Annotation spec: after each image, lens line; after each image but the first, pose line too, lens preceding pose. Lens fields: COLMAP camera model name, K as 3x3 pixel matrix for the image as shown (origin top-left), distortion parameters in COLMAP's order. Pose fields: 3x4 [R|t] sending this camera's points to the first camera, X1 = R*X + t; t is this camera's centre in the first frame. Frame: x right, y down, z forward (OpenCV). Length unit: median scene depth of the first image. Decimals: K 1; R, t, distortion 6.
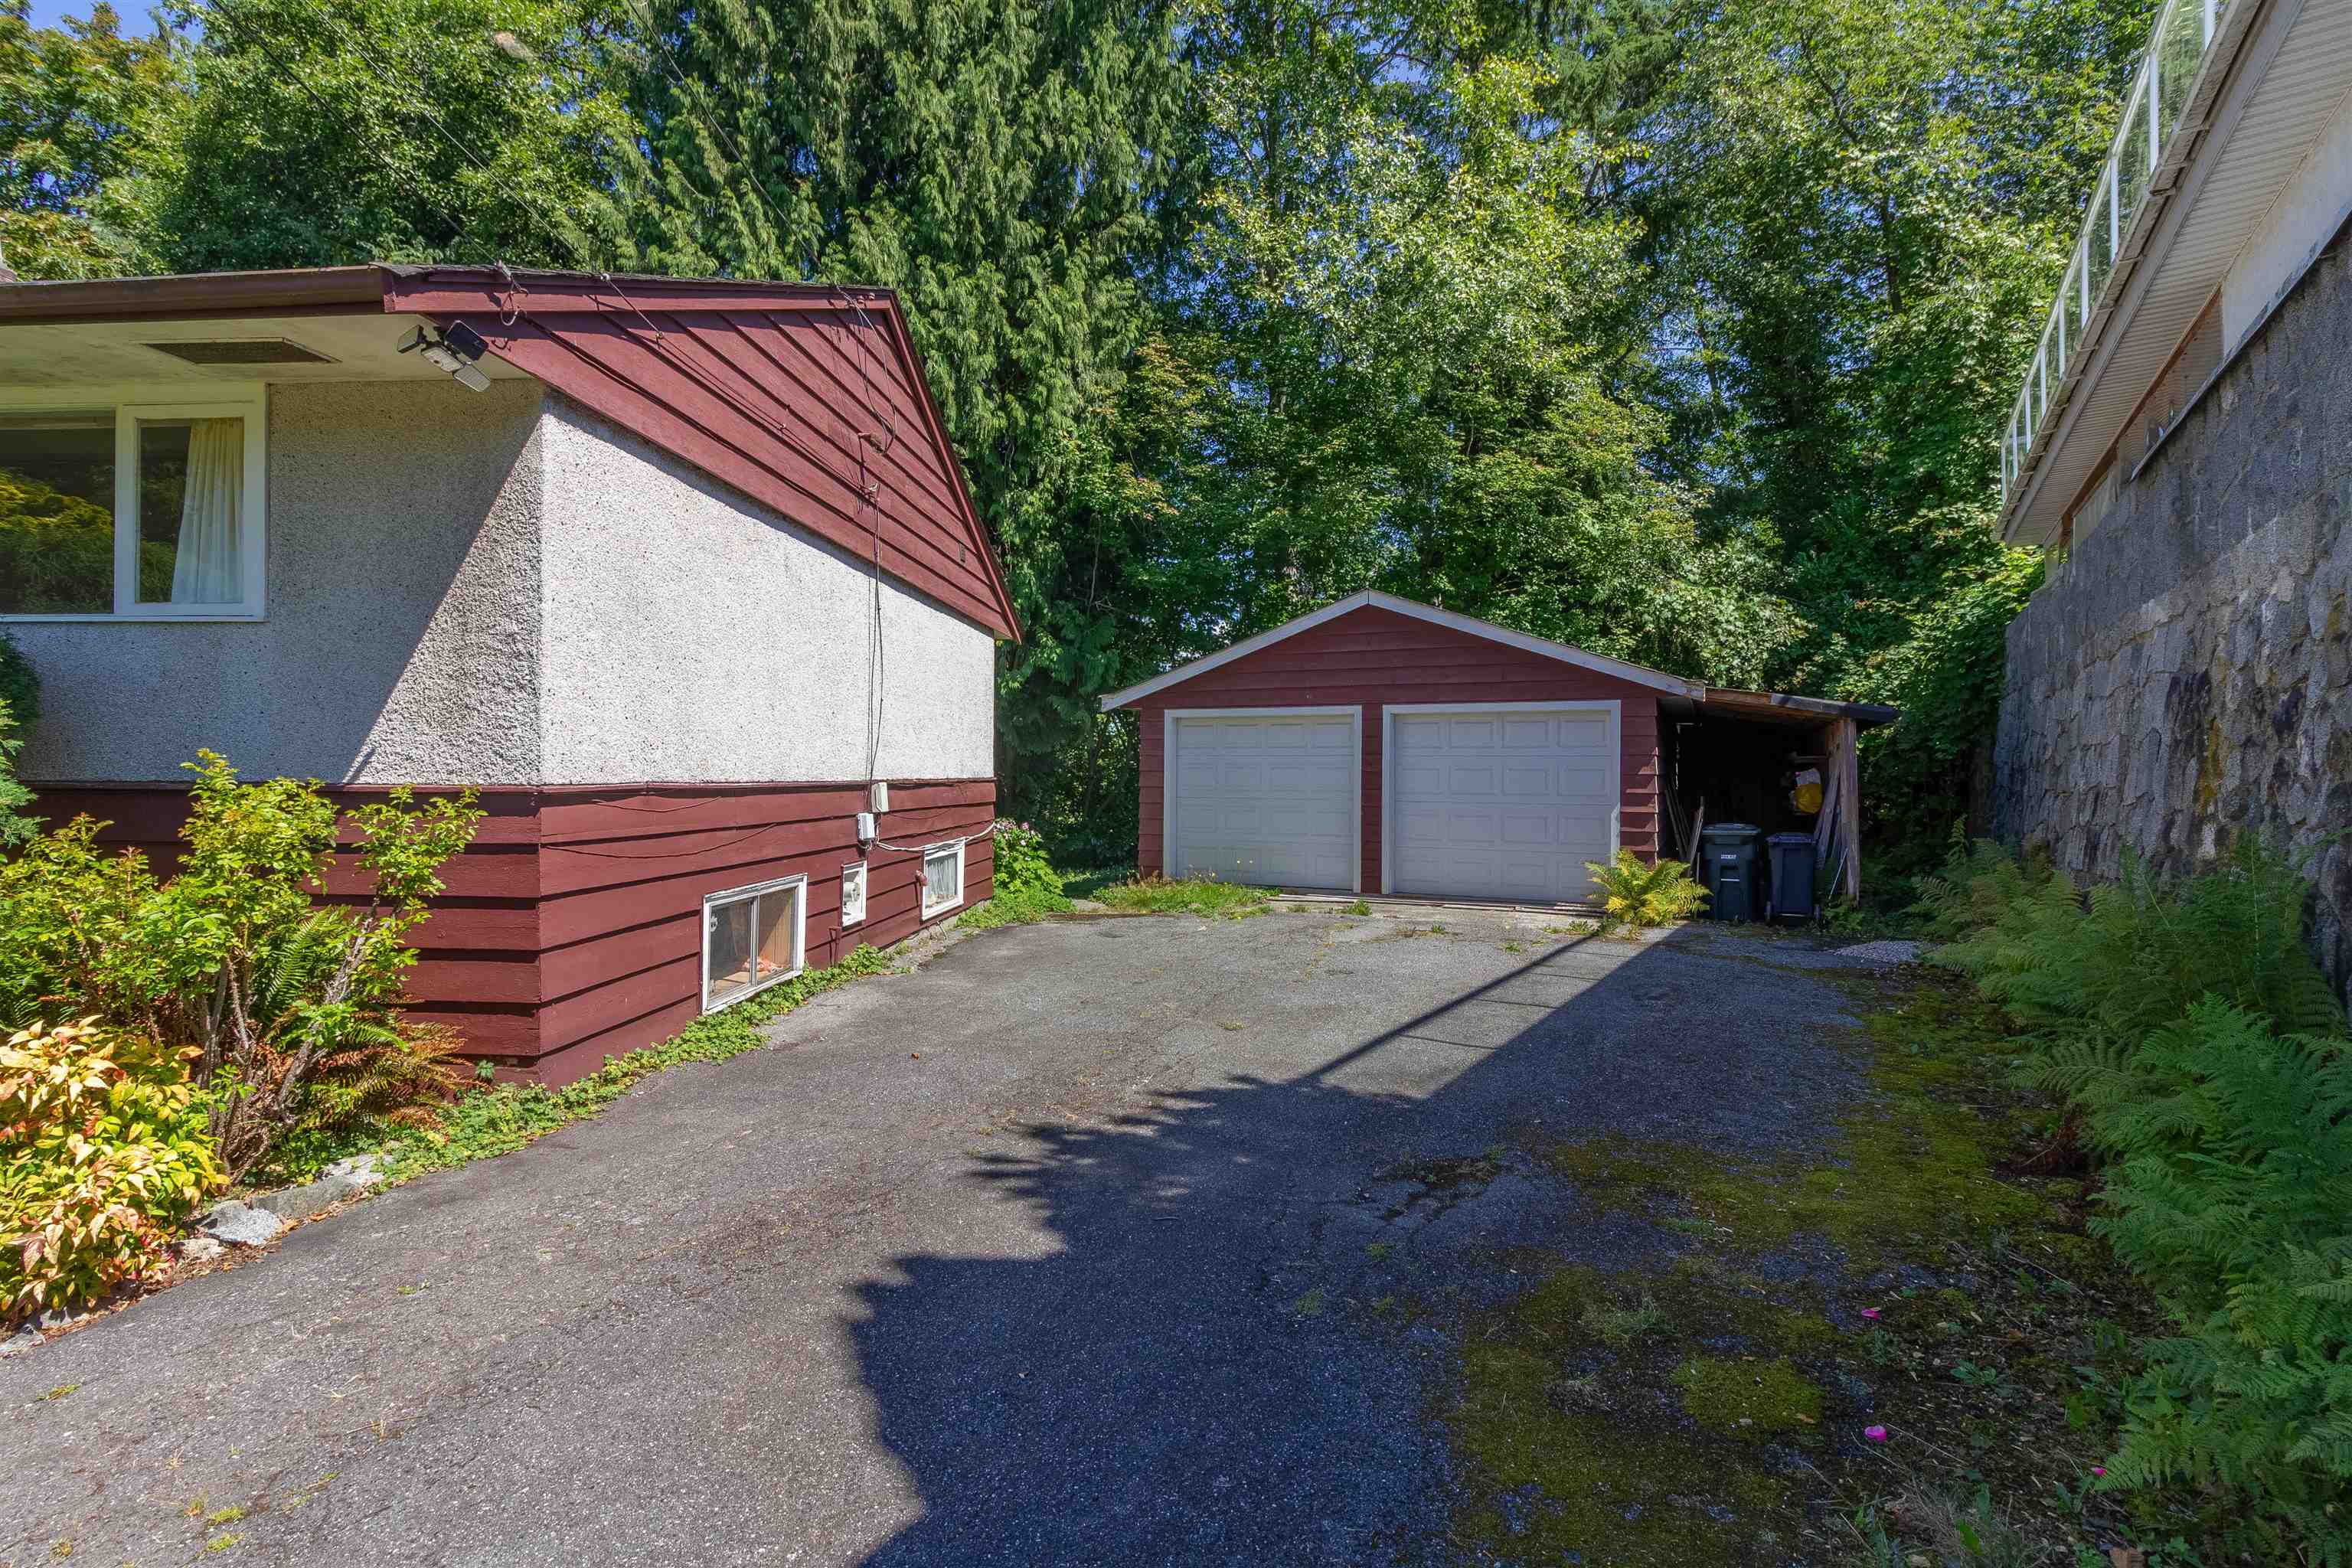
lens RADIAL K [[1133.9, 0, 1182.5], [0, 1133.9, 776.4], [0, 0, 1]] dist [0.003512, 0.000526]
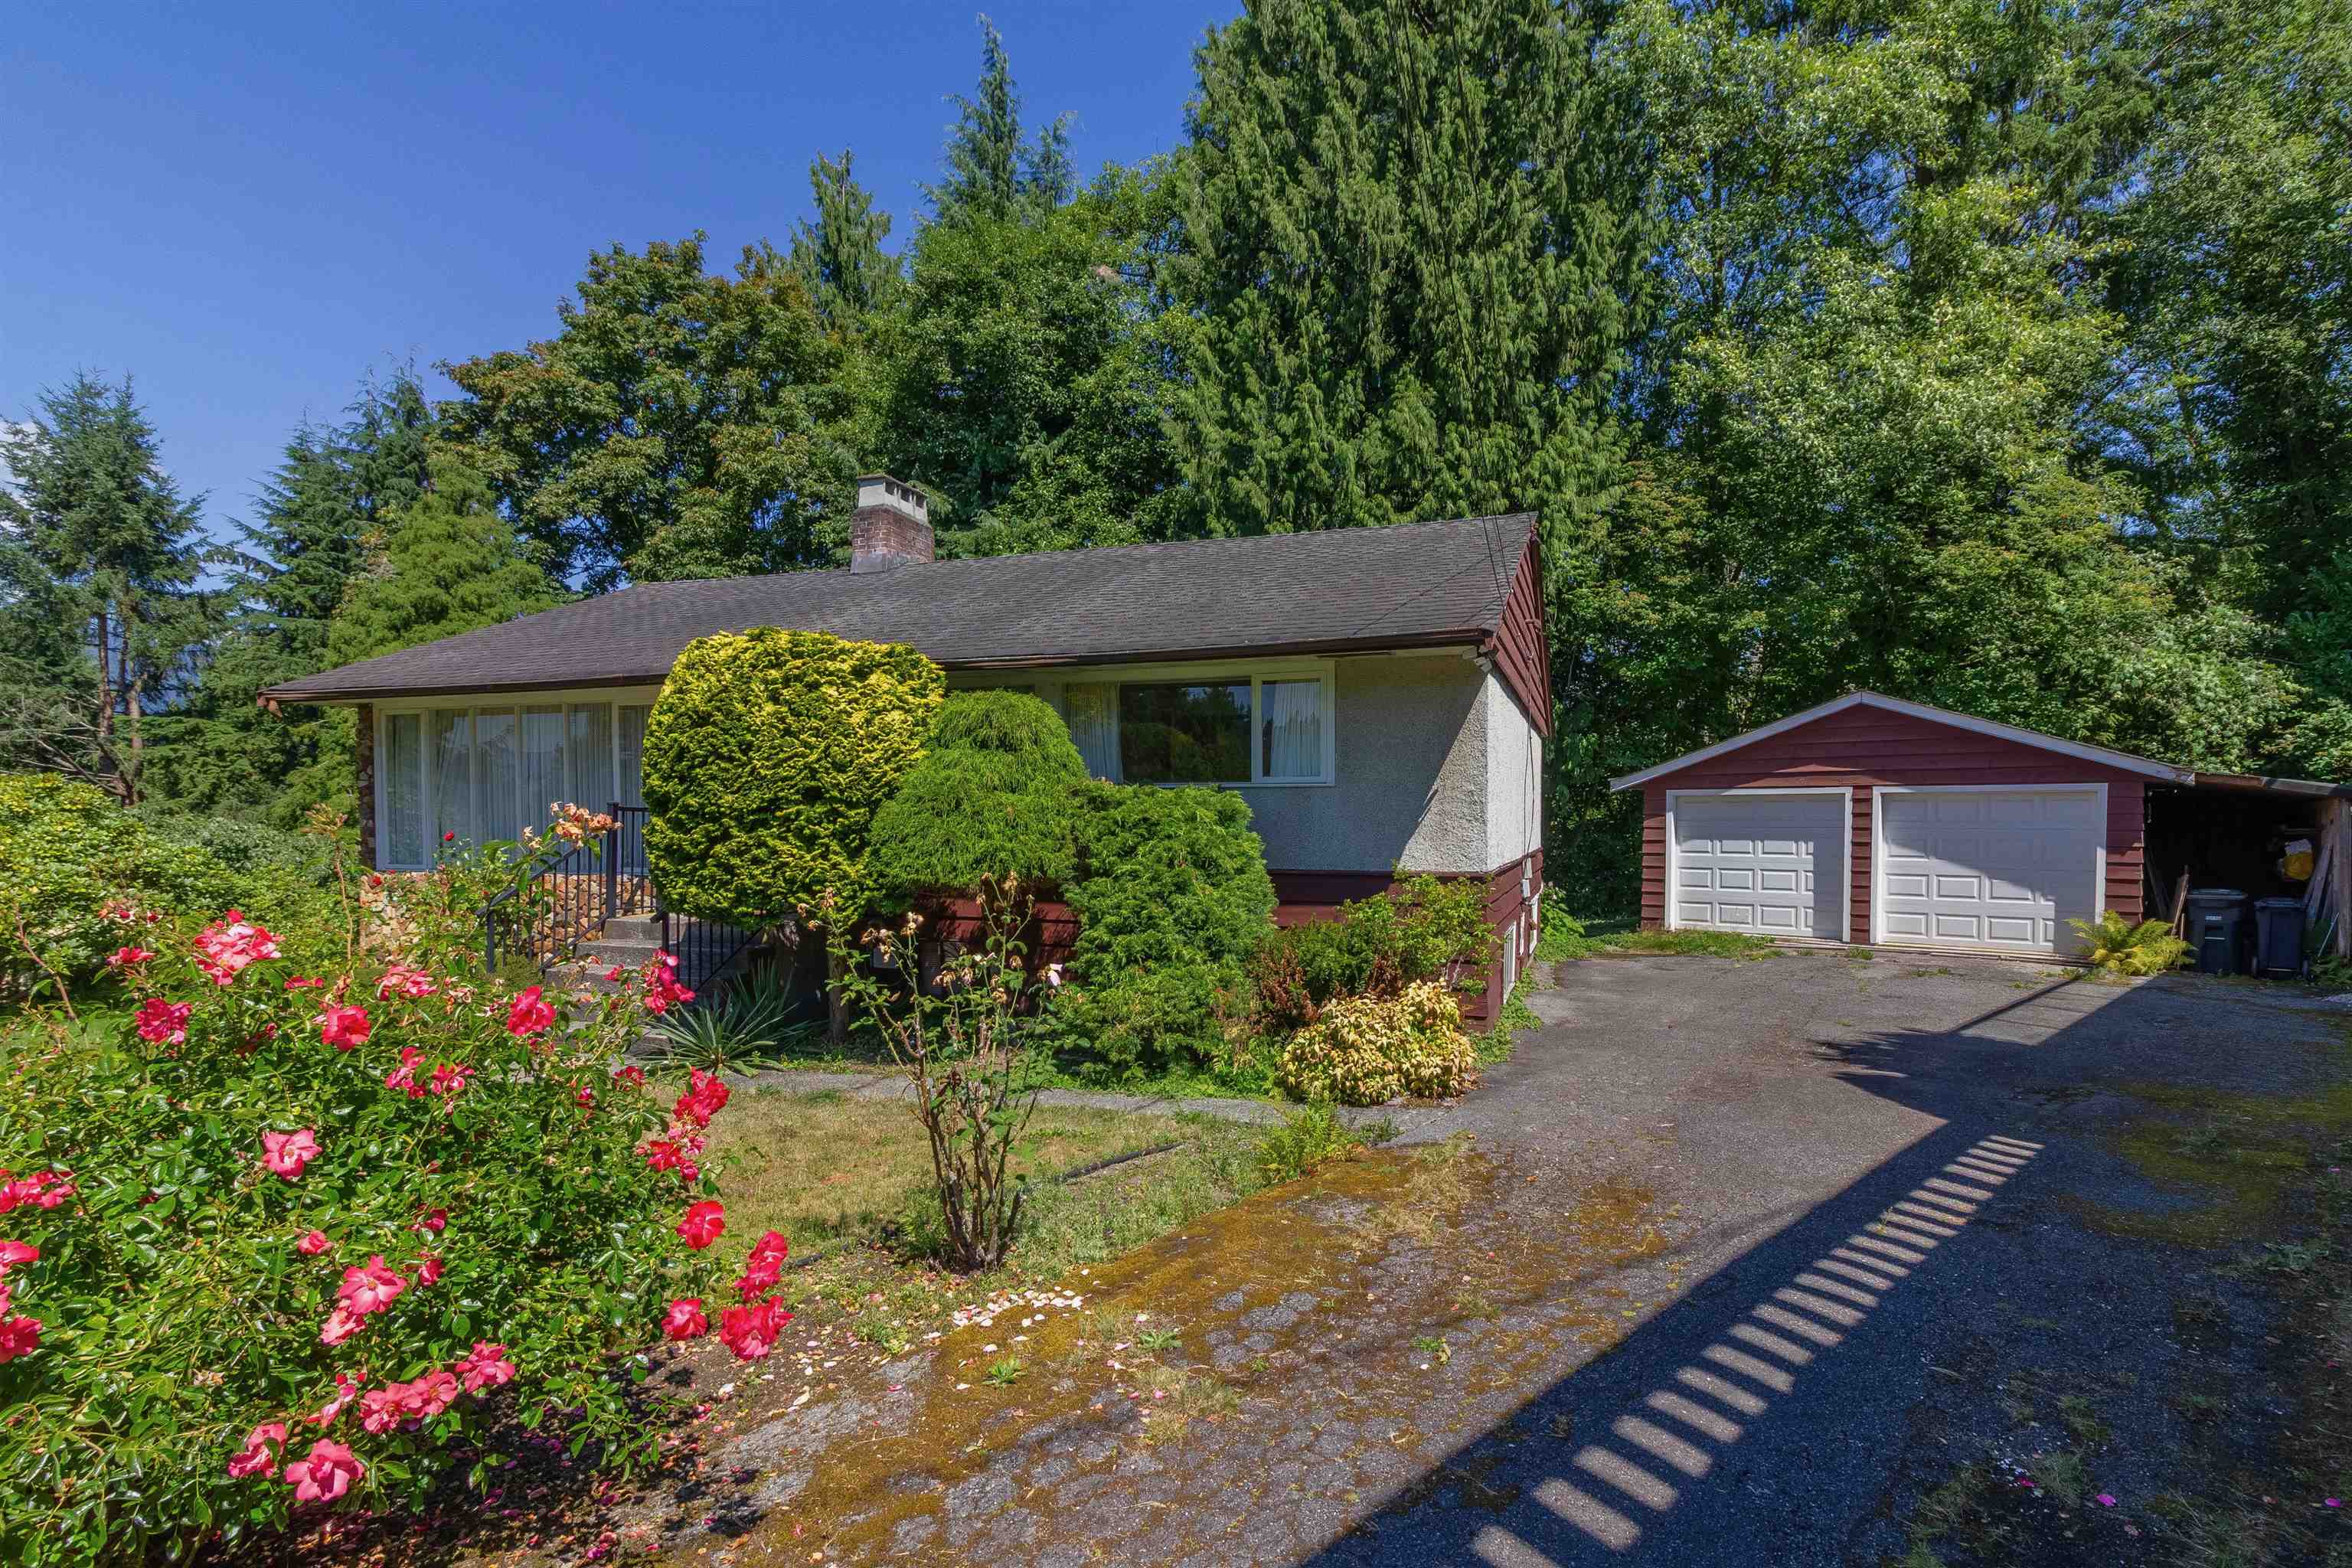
lens RADIAL K [[1134.1, 0, 1227.4], [0, 1134.1, 859.1], [0, 0, 1]] dist [0.004258, 0.000672]
pose [[0.969392, 0.004459, -0.245476, -0.150001], [0.004040, 0.999410, 0.034109, -0.023212], [0.245484, -0.034057, 0.968802, -0.264808]]
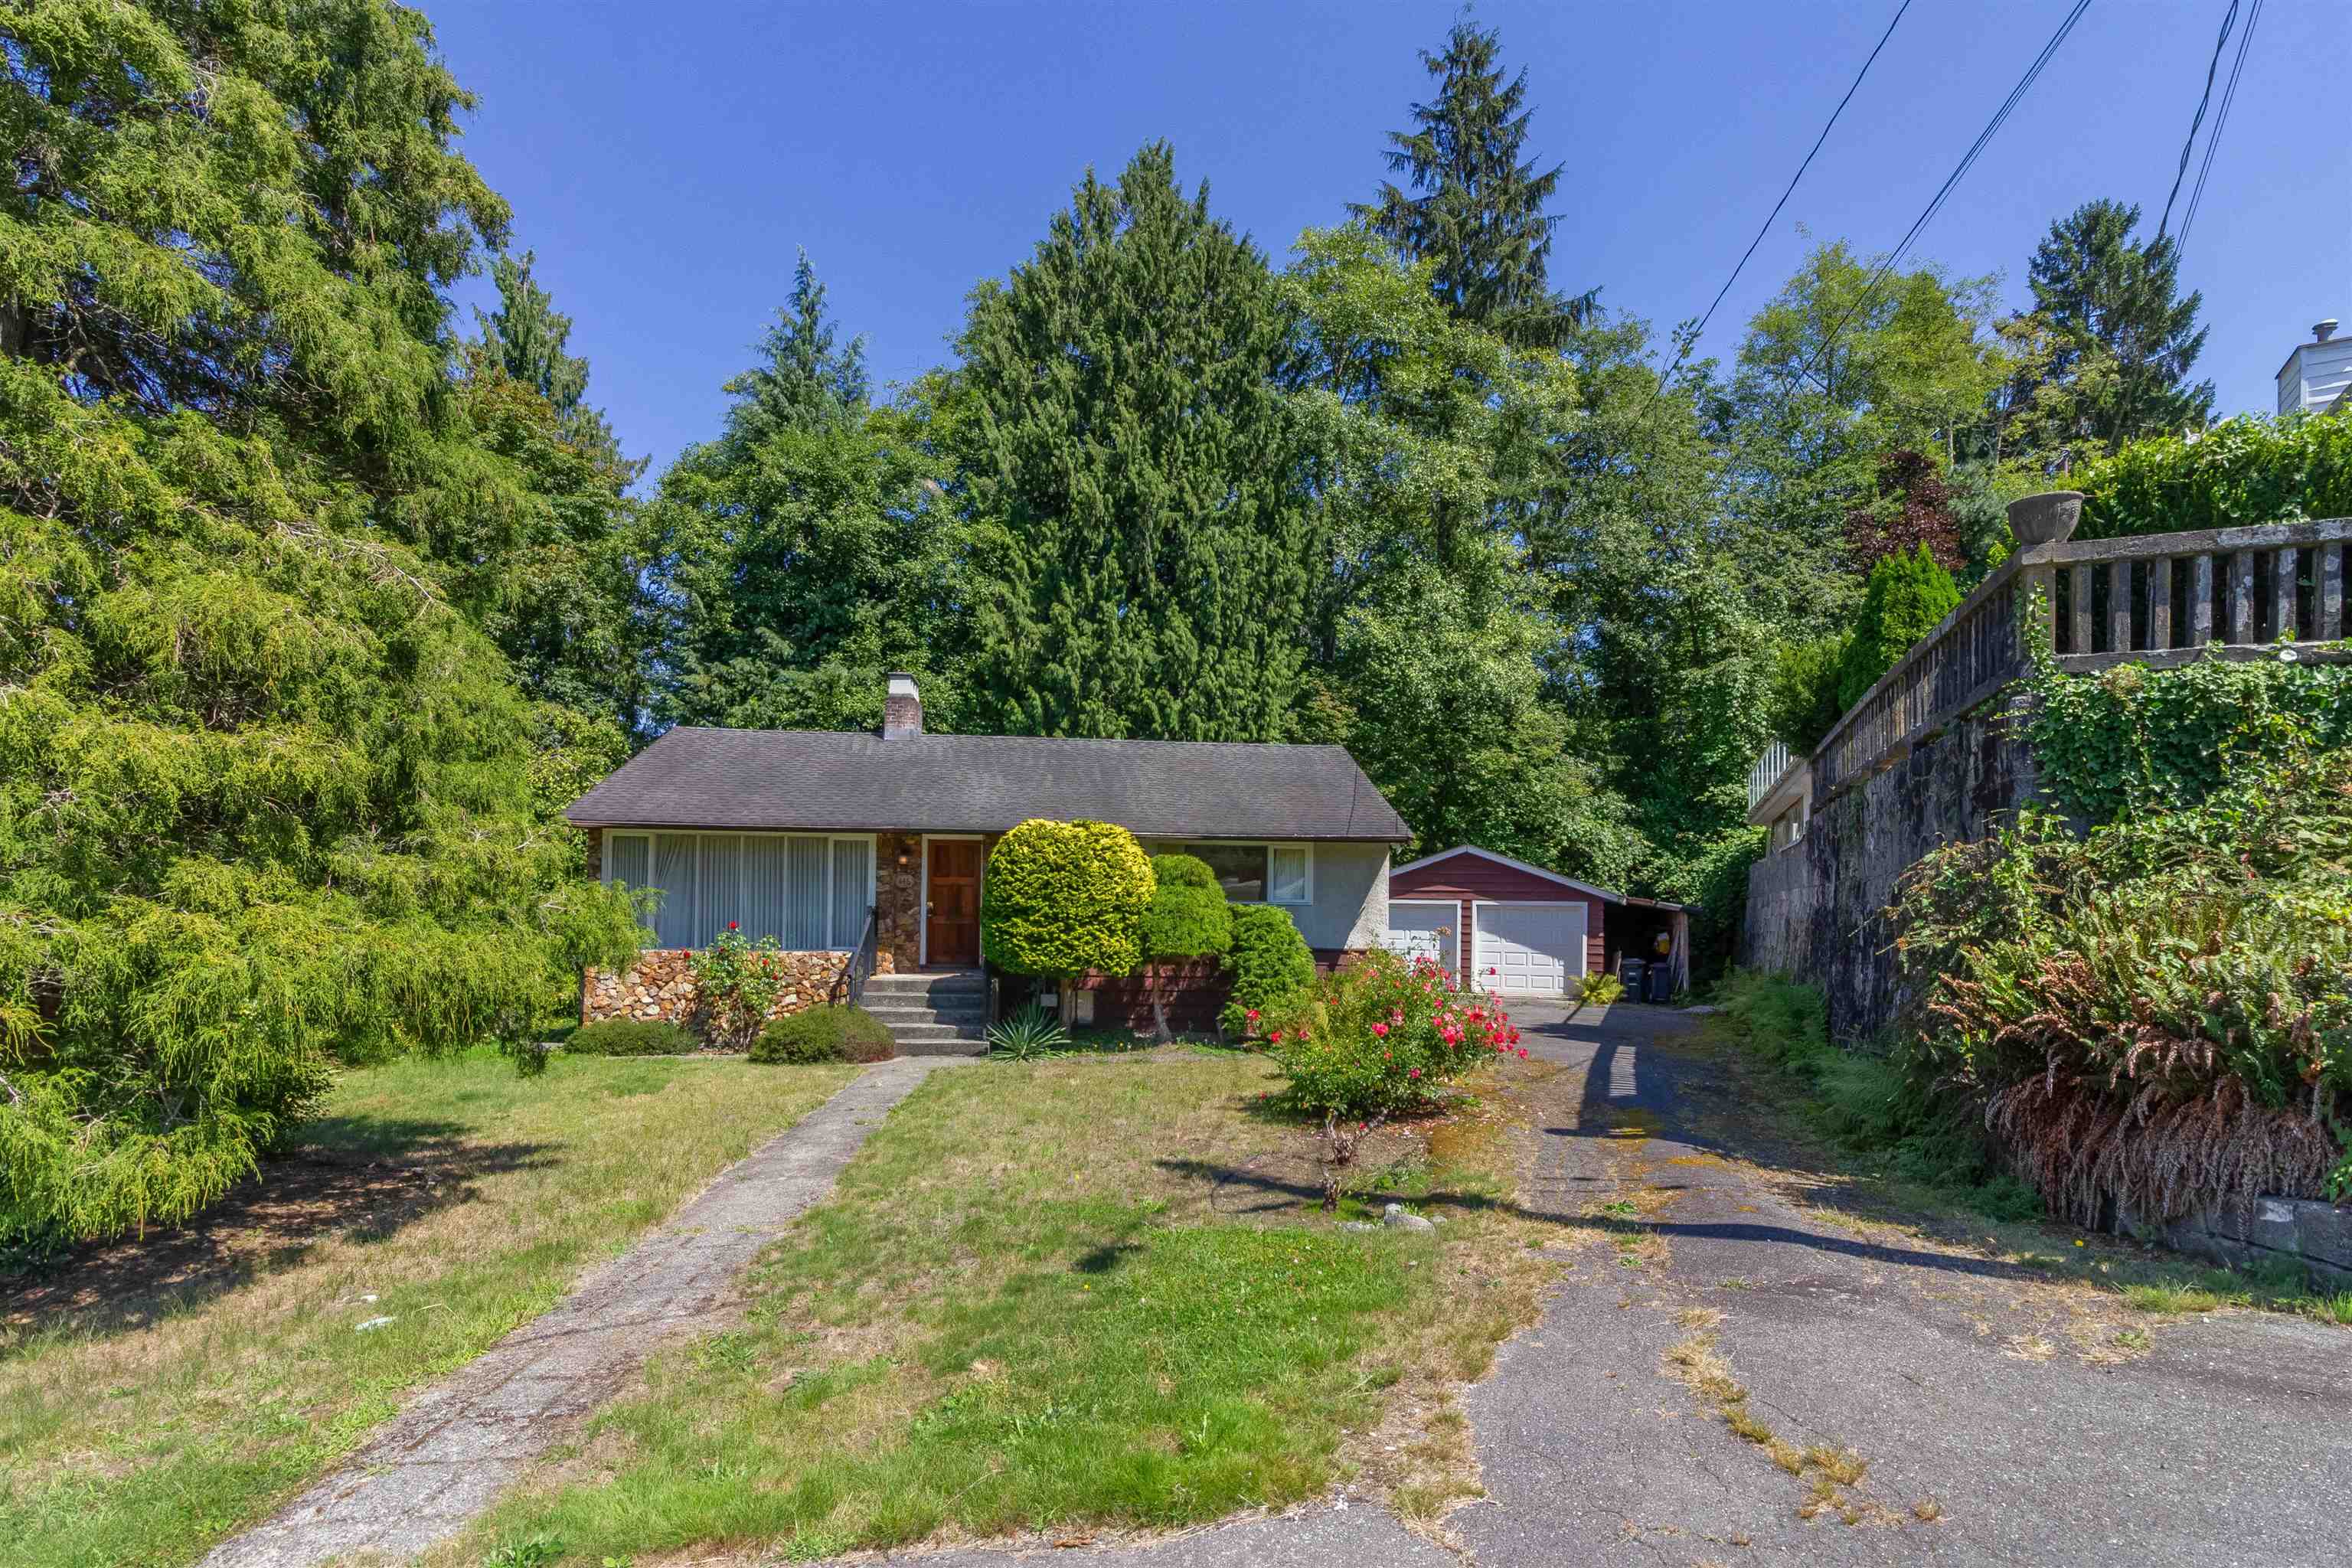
lens RADIAL K [[1125.8, 0, 1172.3], [0, 1125.8, 899.8], [0, 0, 1]] dist [-0.000496, 0.000094]
pose [[0.990179, 0.011282, 0.139352, -0.504243], [-0.010783, 0.999932, -0.004331, -0.037680], [-0.139391, 0.002786, 0.990233, -0.740844]]
